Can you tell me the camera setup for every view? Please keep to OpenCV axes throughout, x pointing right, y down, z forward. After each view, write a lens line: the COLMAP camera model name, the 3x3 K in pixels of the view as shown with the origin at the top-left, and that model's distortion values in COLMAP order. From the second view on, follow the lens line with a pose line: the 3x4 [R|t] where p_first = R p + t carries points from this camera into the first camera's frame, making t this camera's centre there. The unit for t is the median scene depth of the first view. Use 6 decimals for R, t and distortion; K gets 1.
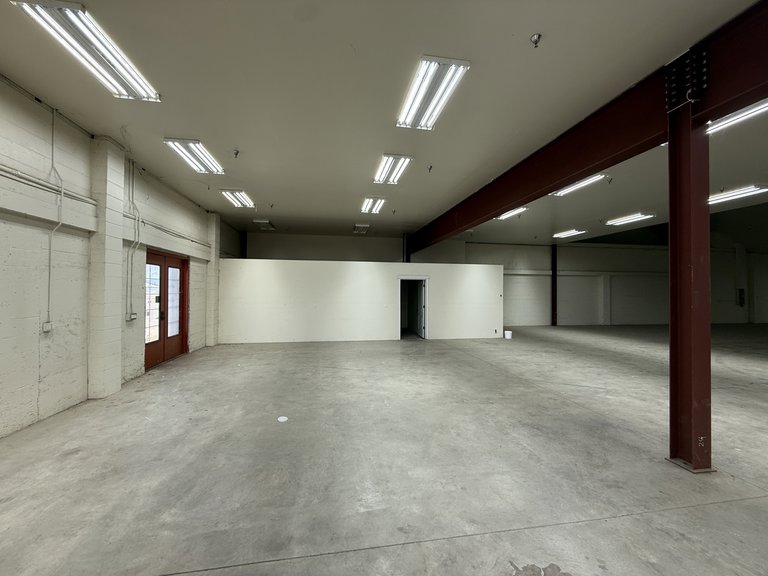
lens RADIAL K [[307.0, 0, 379.3], [0, 307.0, 289.7], [0, 0, 1]] dist [-0.002370, 0.000080]
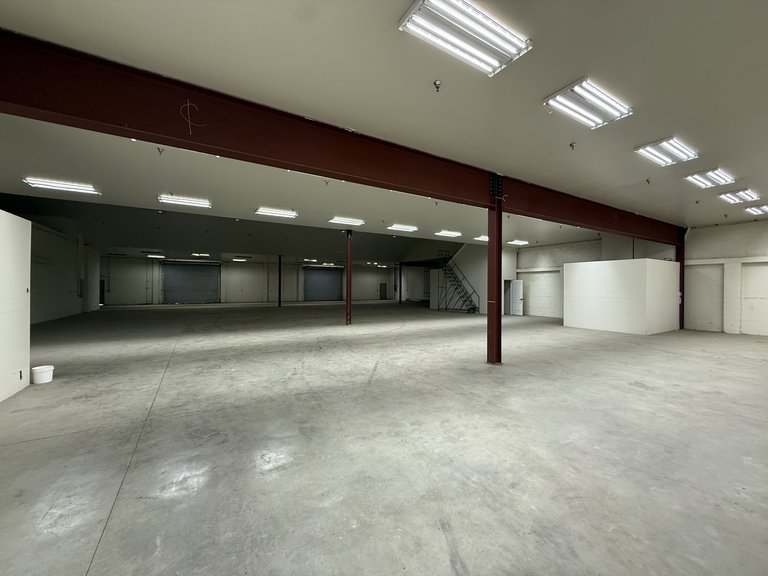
lens RADIAL K [[307.0, 0, 379.1], [0, 307.0, 291.1], [0, 0, 1]] dist [-0.002370, 0.000080]
pose [[-0.363640, -0.023023, 0.931255, -0.203686], [-0.011489, 0.999729, 0.020229, 0.005116], [-0.931469, -0.003343, -0.363806, 0.720978]]
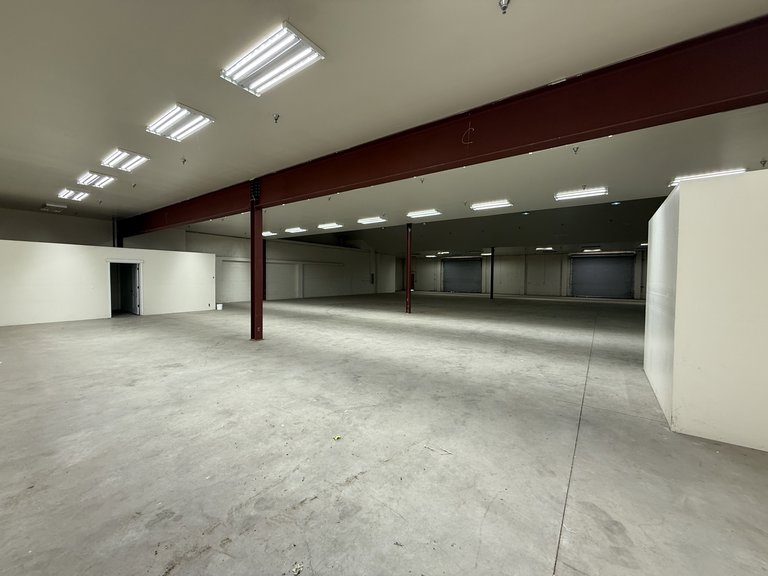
lens RADIAL K [[307.0, 0, 382.2], [0, 307.0, 286.4], [0, 0, 1]] dist [-0.002370, 0.000080]
pose [[0.708946, -0.021991, 0.704919, -0.014335], [-0.006702, 0.999259, 0.037913, 0.003433], [-0.705231, -0.031603, 0.708273, -0.448695]]
